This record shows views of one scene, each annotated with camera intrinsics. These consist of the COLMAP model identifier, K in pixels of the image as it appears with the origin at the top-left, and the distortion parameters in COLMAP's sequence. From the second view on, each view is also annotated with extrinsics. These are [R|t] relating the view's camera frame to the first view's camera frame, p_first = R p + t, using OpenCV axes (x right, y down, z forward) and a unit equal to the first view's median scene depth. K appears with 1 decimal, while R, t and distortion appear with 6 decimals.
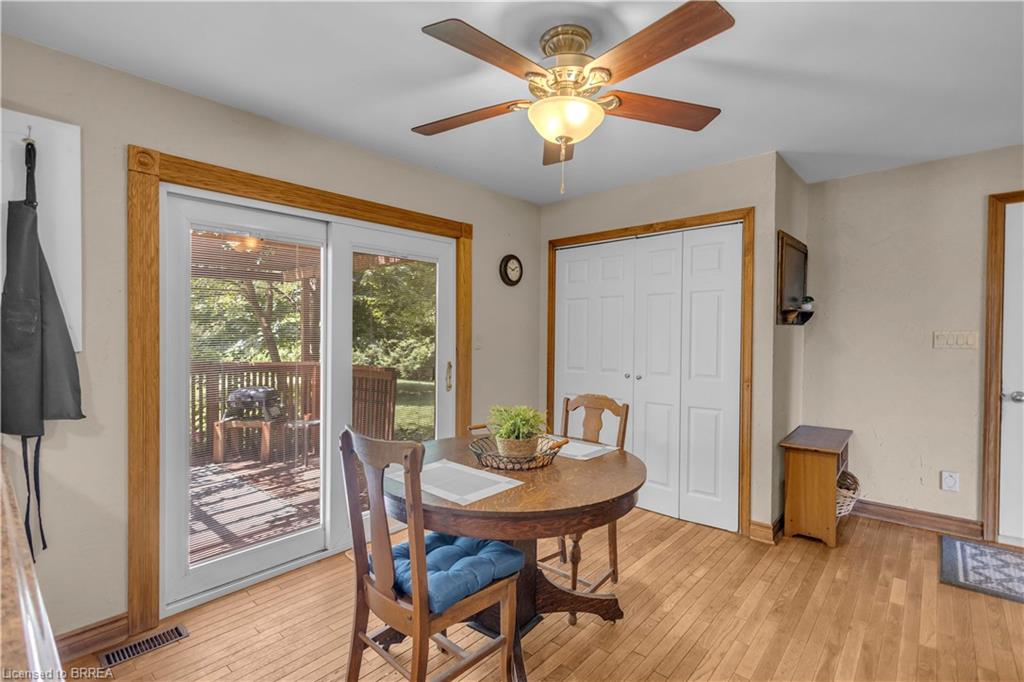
lens RADIAL K [[477.2, 0, 511.7], [0, 477.2, 342.2], [0, 0, 1]] dist [0.011163, -0.000061]
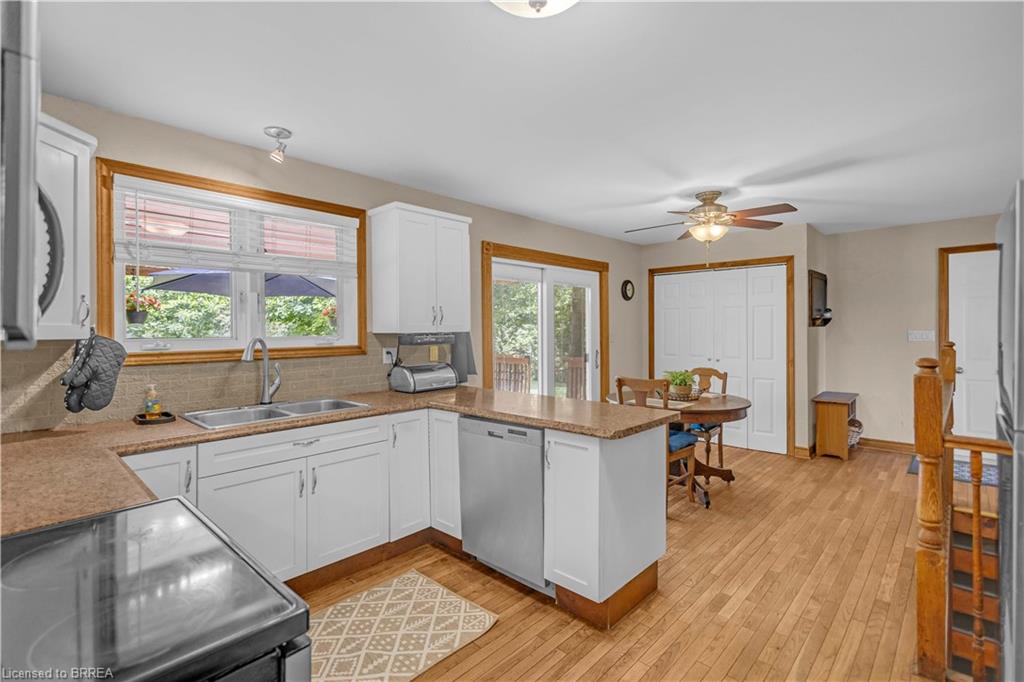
lens RADIAL K [[477.2, 0, 510.1], [0, 477.2, 324.3], [0, 0, 1]] dist [0.011163, -0.000061]
pose [[0.999572, -0.002682, -0.029129, -0.417742], [0.001904, 0.999642, -0.026672, -0.003019], [0.029190, 0.026605, 0.999220, -0.663573]]
